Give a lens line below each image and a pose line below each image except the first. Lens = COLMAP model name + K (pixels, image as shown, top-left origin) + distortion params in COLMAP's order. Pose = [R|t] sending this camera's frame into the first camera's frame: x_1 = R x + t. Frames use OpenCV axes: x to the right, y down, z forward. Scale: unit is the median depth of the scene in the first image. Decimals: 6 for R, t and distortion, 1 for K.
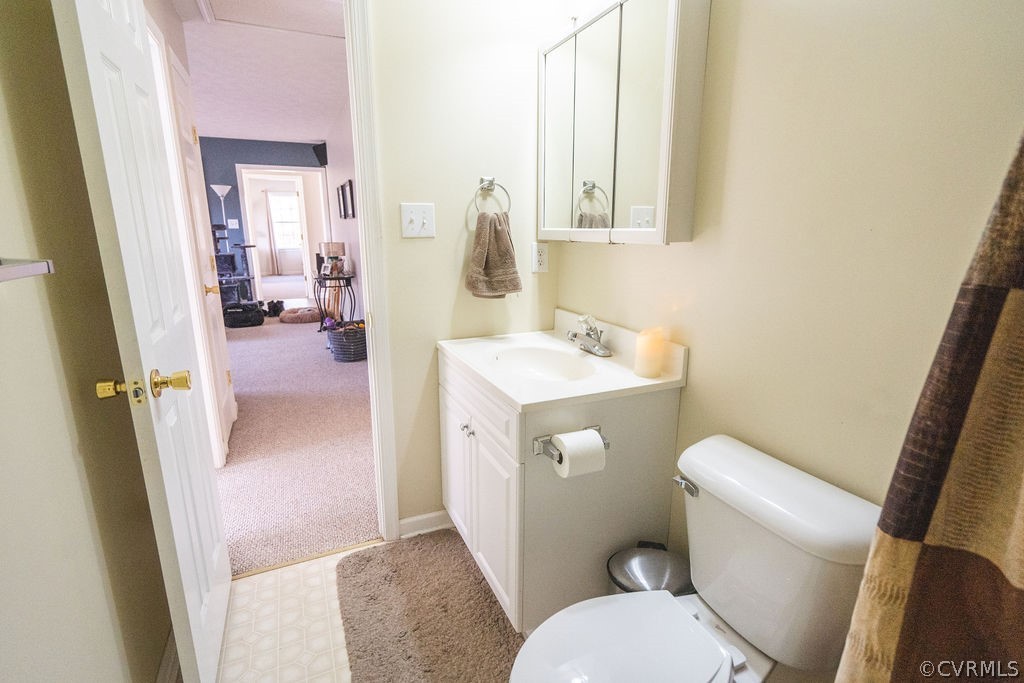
lens RADIAL K [[469.3, 0, 512.0], [0, 469.3, 341.5], [0, 0, 1]] dist [-0.002872, 0.000003]
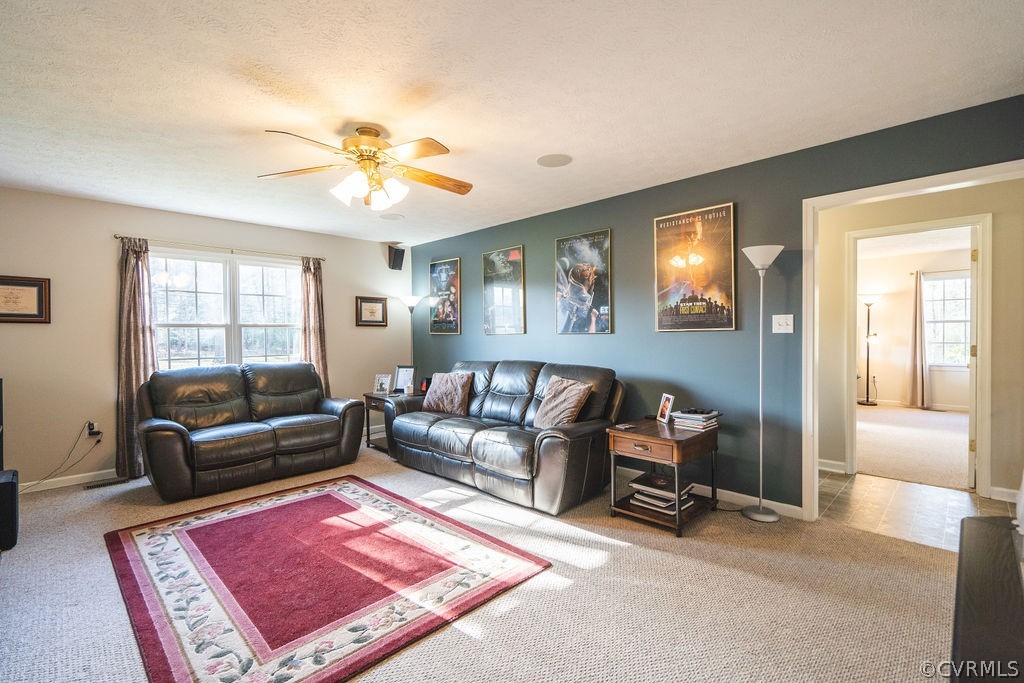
lens RADIAL K [[463.3, 0, 509.6], [0, 463.3, 340.0], [0, 0, 1]] dist [-0.002333, 0.000531]
pose [[0.336909, 0.008147, -0.941502, -0.197647], [-0.210234, 0.975367, -0.066791, -0.116662], [0.917766, 0.220438, 0.330322, 0.478349]]
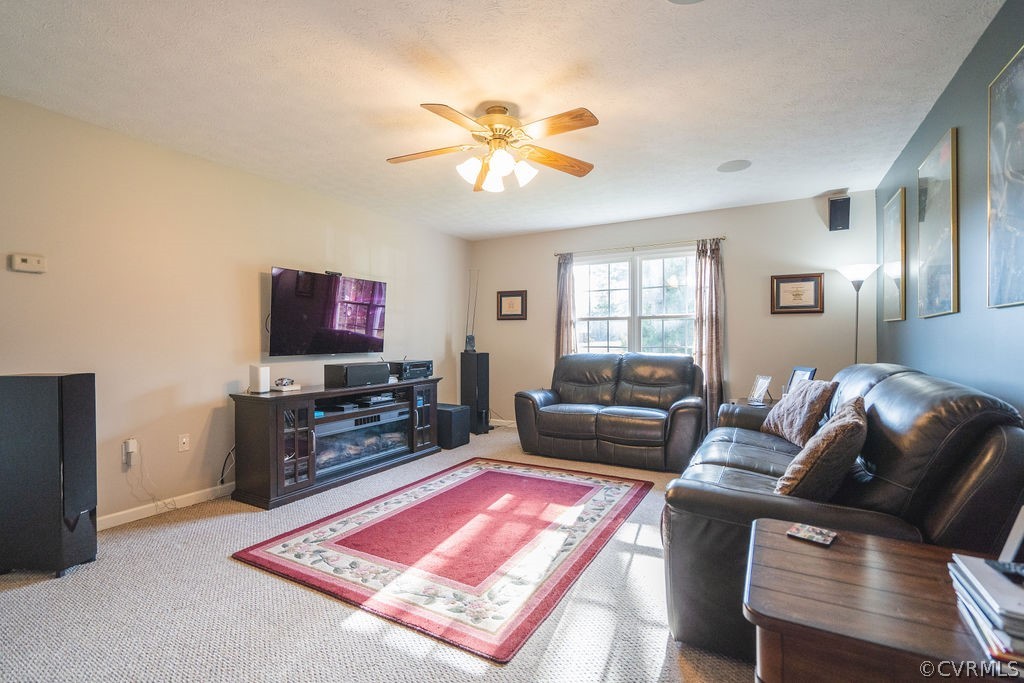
lens RADIAL K [[463.3, 0, 509.6], [0, 463.3, 340.0], [0, 0, 1]] dist [-0.002333, 0.000531]
pose [[-0.819650, 0.002316, -0.572859, -0.384791], [-0.131339, 0.972596, 0.191852, -0.175894], [0.557605, 0.232491, -0.796884, 0.797057]]
